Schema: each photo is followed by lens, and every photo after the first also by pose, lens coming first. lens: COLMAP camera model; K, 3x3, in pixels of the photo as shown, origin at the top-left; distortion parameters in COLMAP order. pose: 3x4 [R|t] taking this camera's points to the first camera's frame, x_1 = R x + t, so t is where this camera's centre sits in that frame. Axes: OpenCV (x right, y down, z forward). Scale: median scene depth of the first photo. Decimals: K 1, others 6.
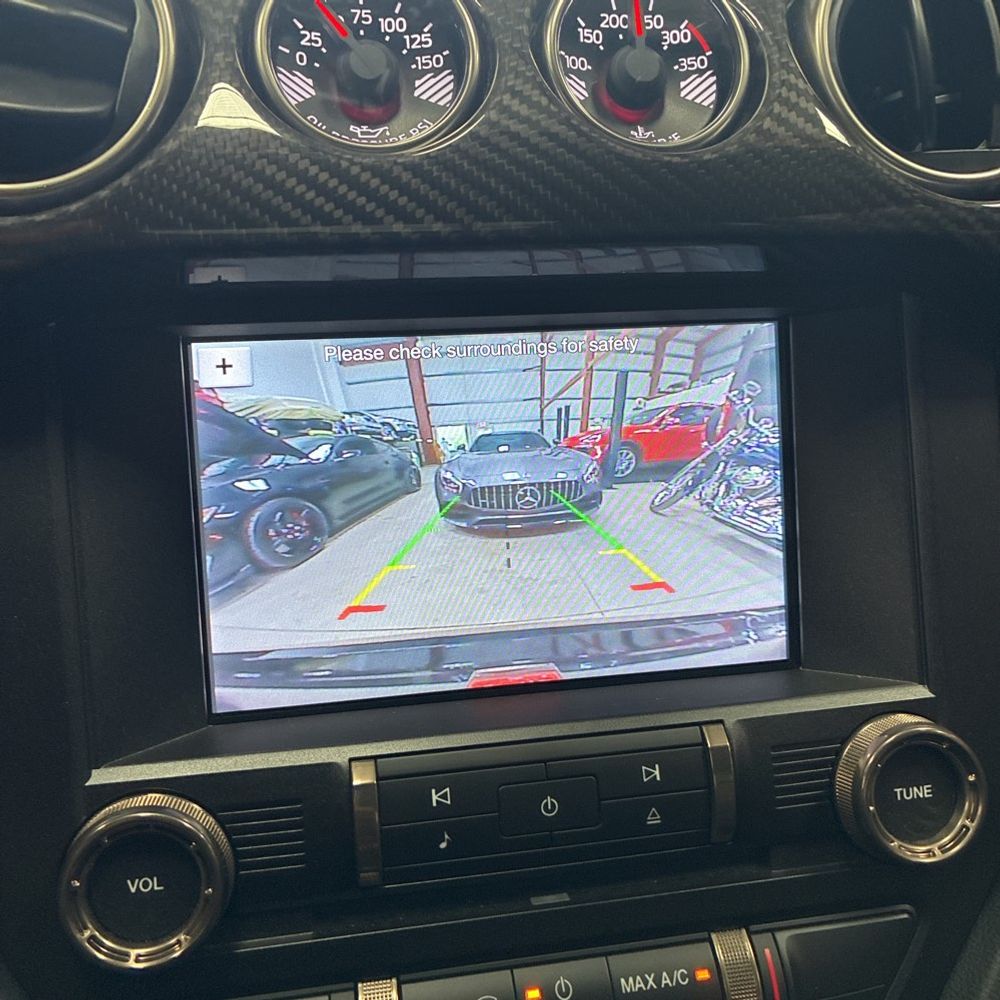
lens RADIAL K [[1031.1, 0, 488.2], [0, 1031.1, 470.1], [0, 0, 1]] dist [0.000818, 0.000000]
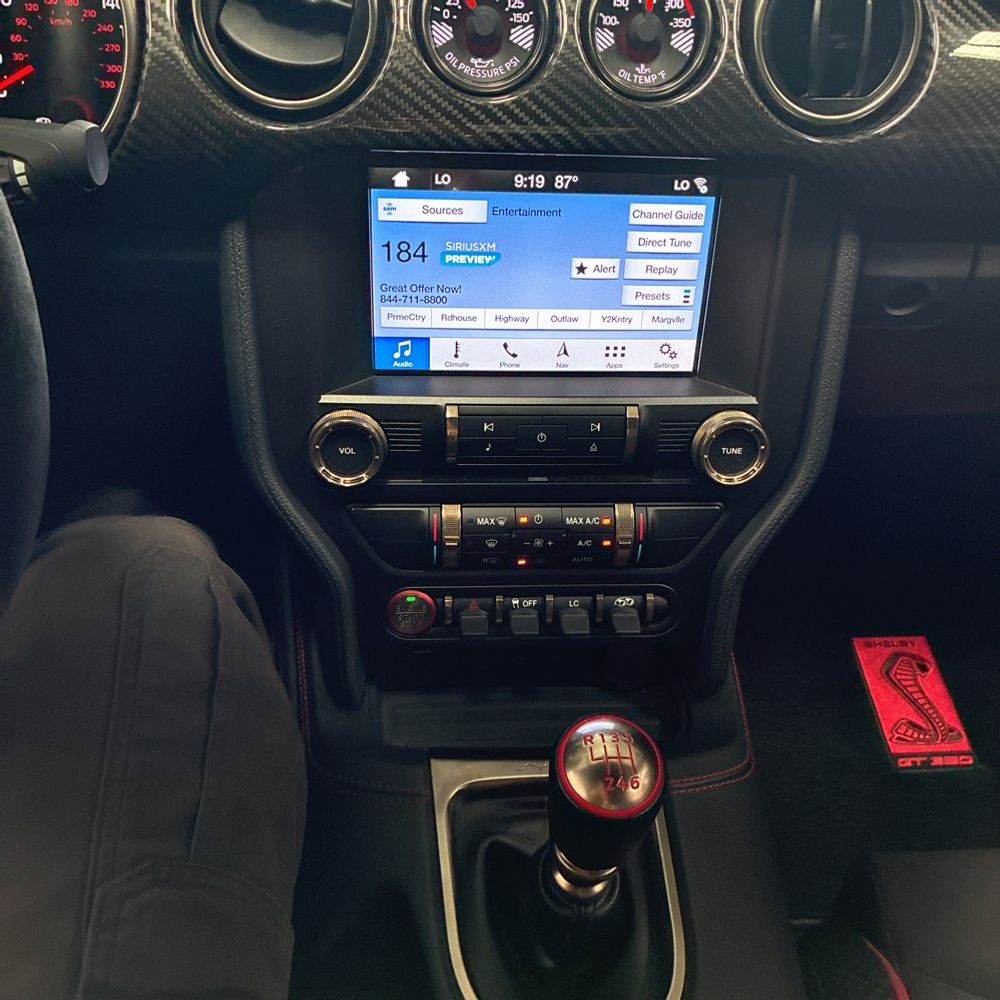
lens RADIAL K [[1031.1, 0, 499.7], [0, 1031.1, 499.9], [0, 0, 1]] dist [0.000818, 0.000000]
pose [[0.992444, 0.117581, -0.035070, 0.061520], [-0.092839, 0.906478, 0.411921, -0.377254], [0.080224, -0.405553, 0.910544, -0.873745]]
